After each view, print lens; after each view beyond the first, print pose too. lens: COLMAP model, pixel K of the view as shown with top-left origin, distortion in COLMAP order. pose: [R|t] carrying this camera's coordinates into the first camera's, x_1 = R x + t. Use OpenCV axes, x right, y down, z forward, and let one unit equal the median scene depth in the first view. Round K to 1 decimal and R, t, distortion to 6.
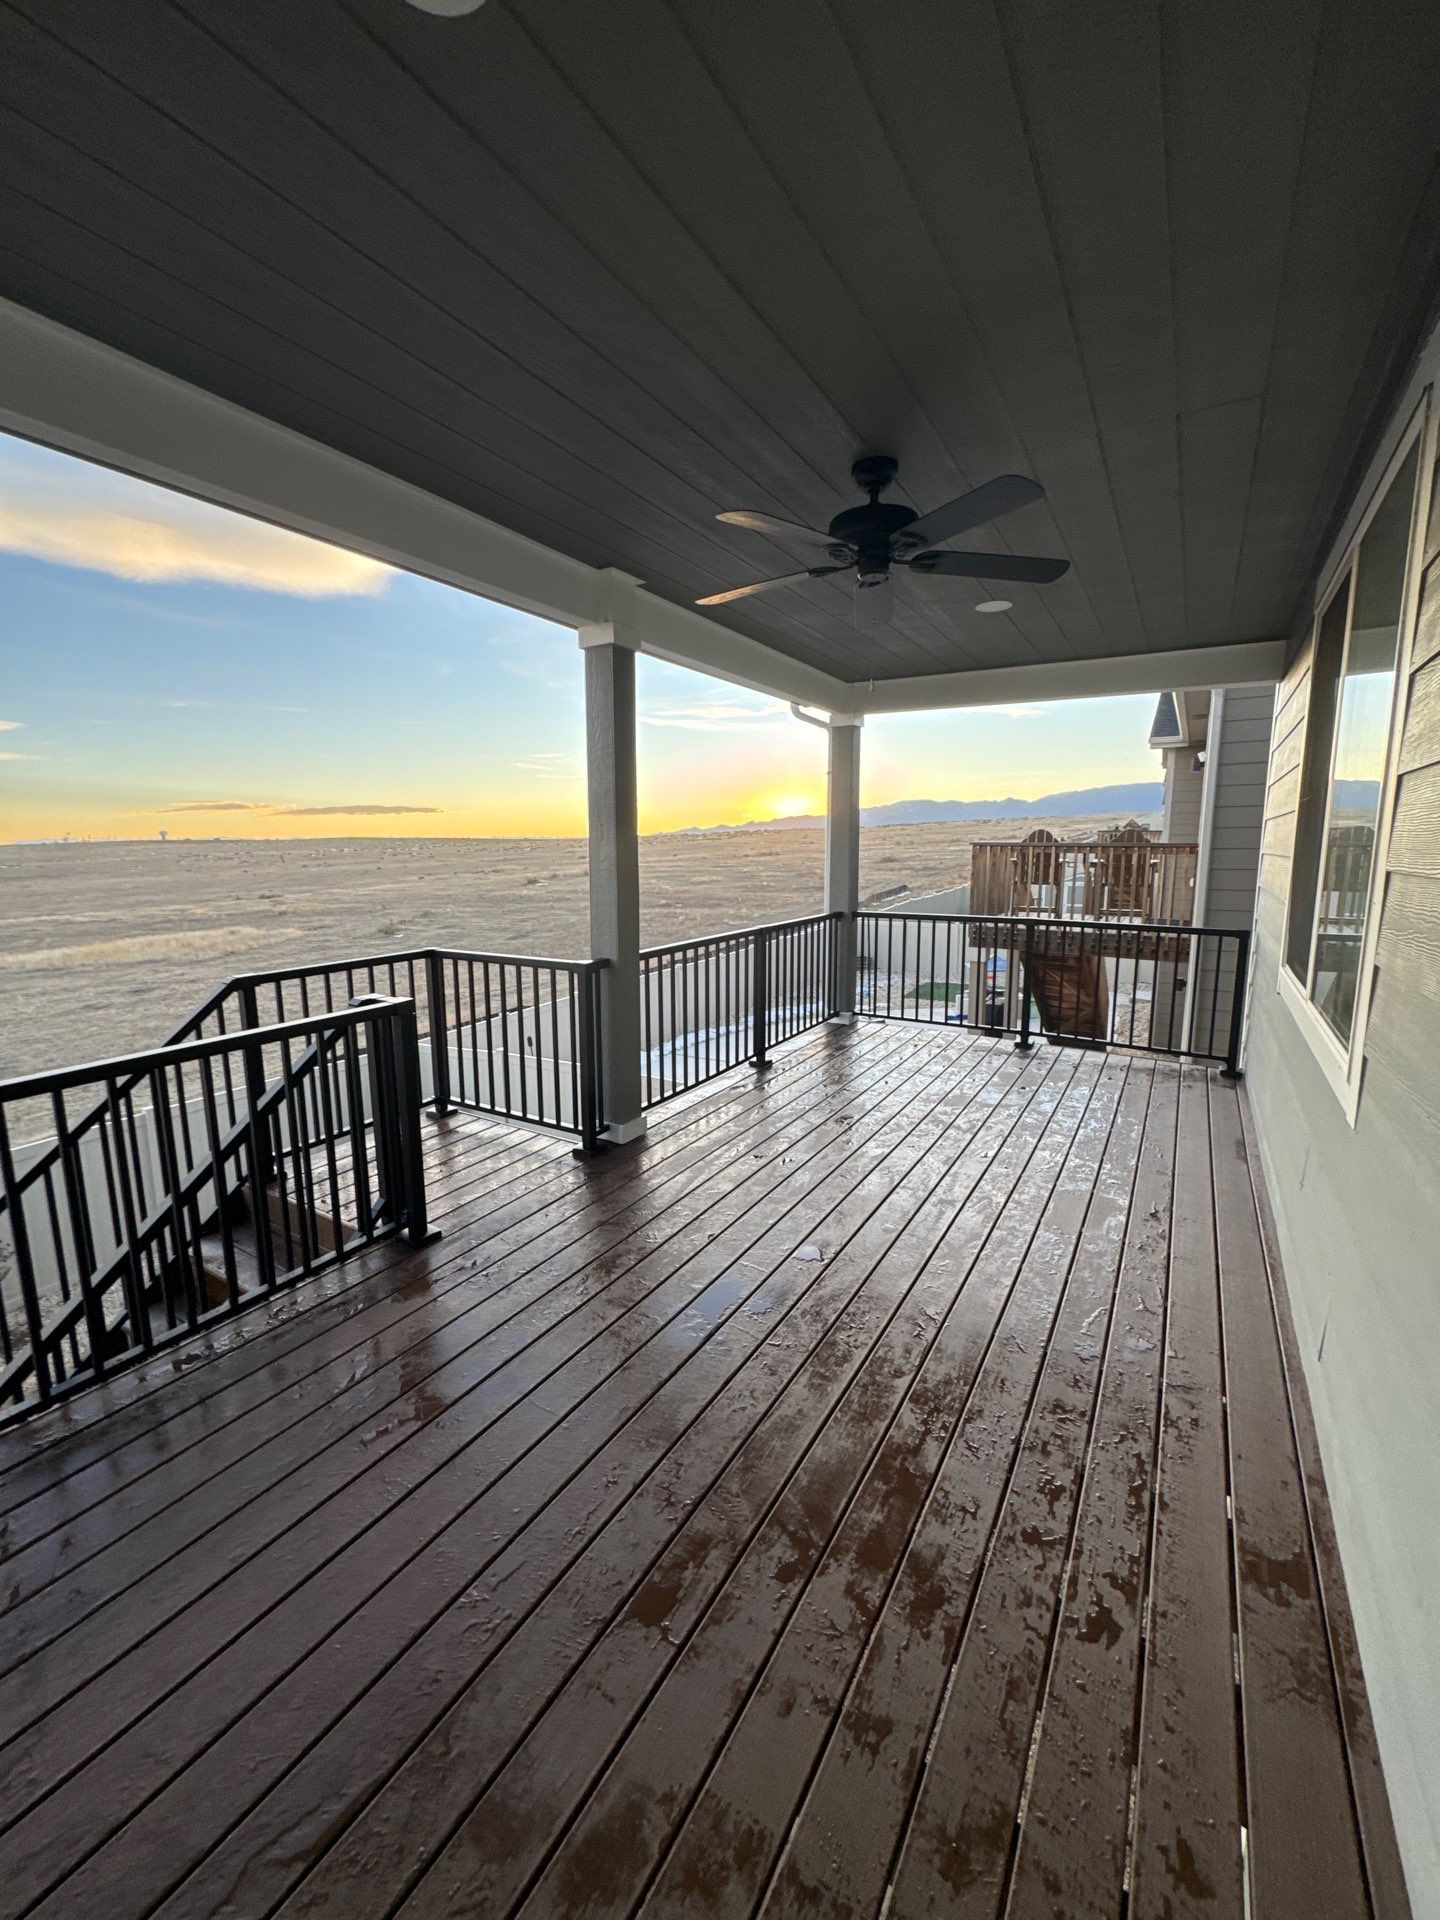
lens RADIAL K [[766.5, 0, 720.0], [0, 766.5, 960.0], [0, 0, 1]] dist [0.002734, 0.000027]
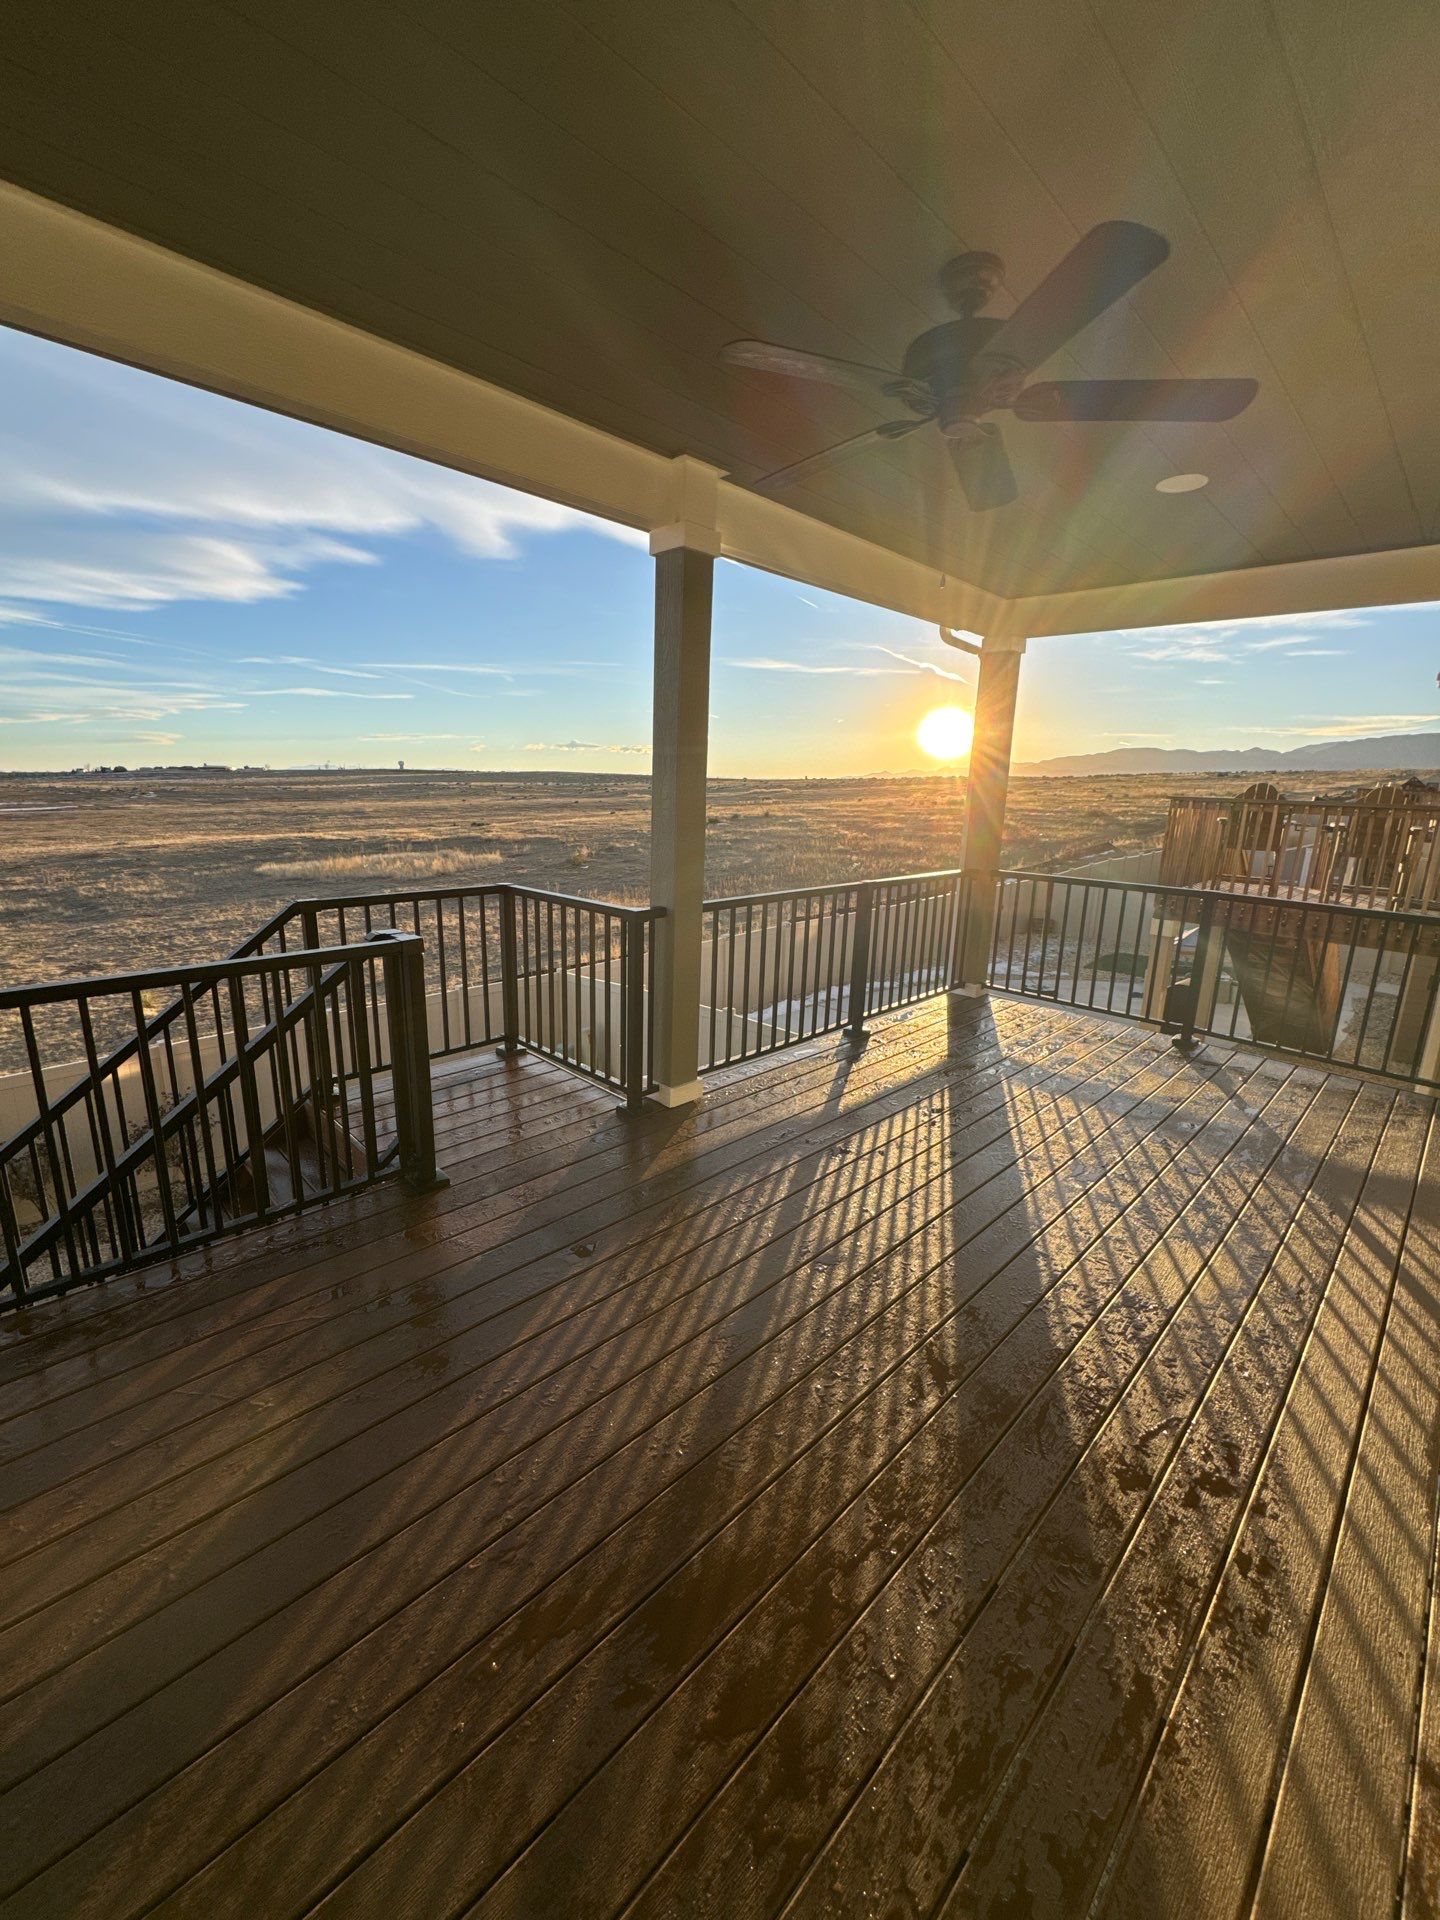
lens RADIAL K [[766.3, 0, 720.0], [0, 766.3, 960.0], [0, 0, 1]] dist [0.000357, 0.000017]
pose [[0.970883, 0.084335, -0.224218, 0.116804], [-0.067973, 0.994496, 0.079729, -0.015317], [0.229708, -0.062167, 0.971272, 0.114297]]
